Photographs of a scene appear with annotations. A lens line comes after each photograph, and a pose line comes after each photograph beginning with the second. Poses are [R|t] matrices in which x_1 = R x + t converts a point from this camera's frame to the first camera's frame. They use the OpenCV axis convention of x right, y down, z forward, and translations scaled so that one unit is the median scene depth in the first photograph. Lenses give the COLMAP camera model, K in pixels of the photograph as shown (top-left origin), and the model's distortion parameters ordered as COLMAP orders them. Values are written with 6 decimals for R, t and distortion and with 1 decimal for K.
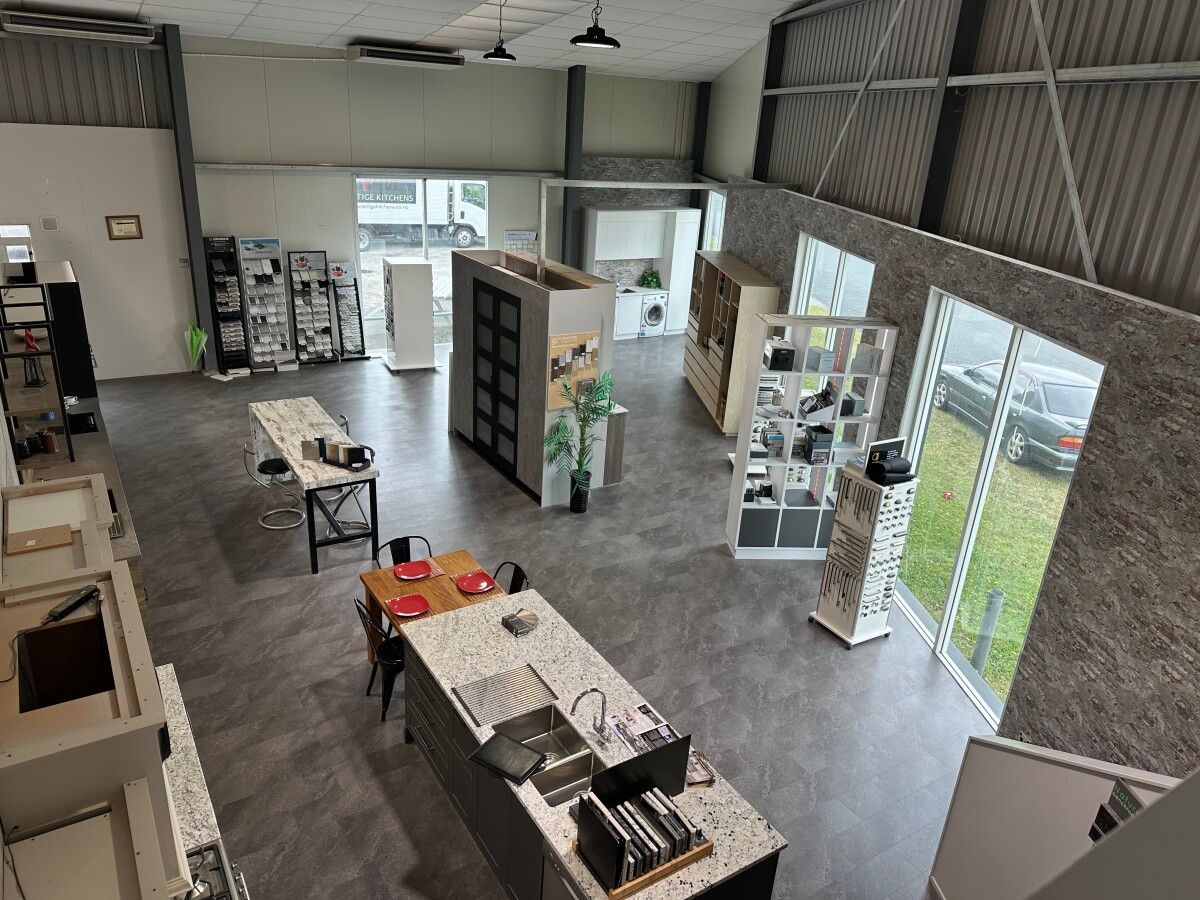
lens RADIAL K [[855.9, 0, 609.8], [0, 855.9, 464.6], [0, 0, 1]] dist [0.158404, -0.214380]
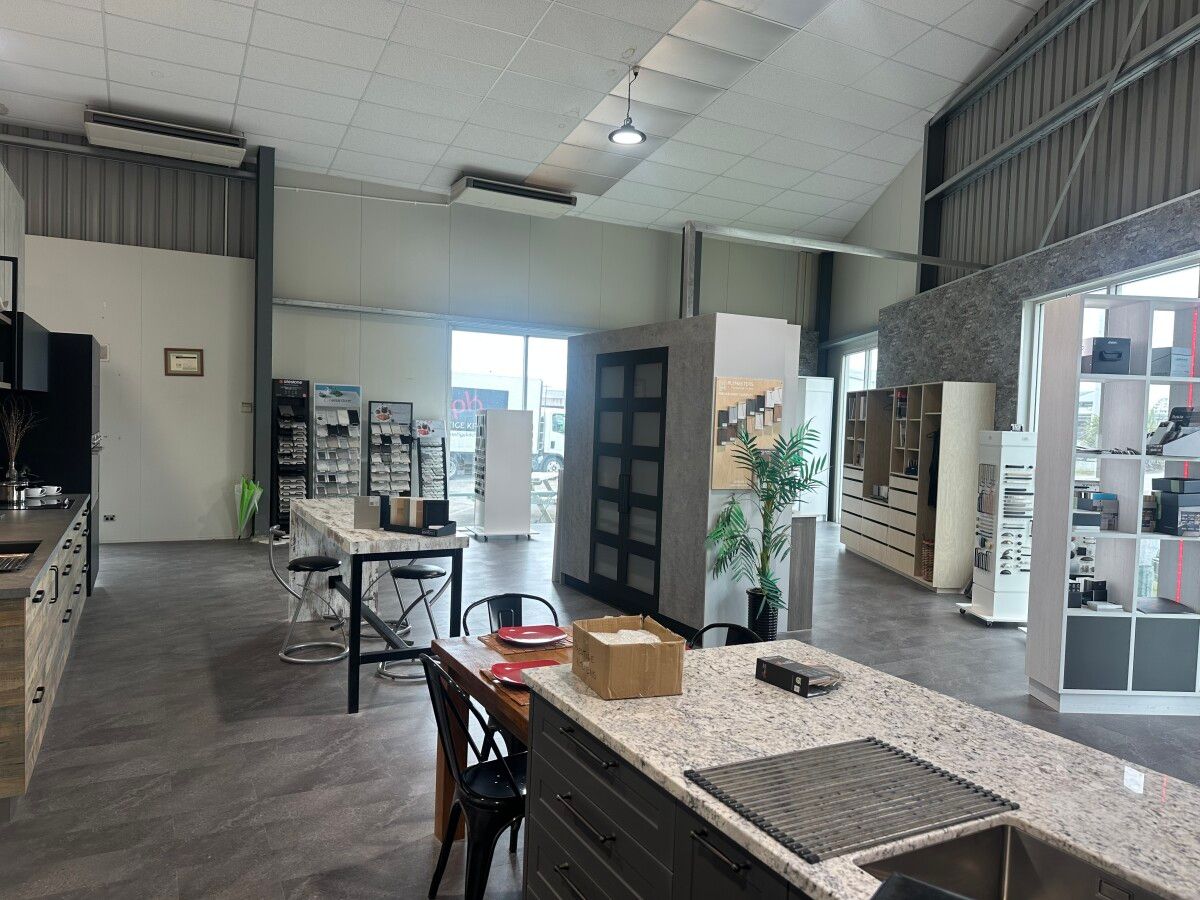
lens RADIAL K [[855.9, 0, 609.8], [0, 855.9, 464.6], [0, 0, 1]] dist [0.158404, -0.214380]
pose [[0.996555, -0.031604, -0.076674, -0.094380], [0.003869, 0.941251, -0.337685, 0.136683], [0.082842, 0.336225, 0.938131, 0.331008]]
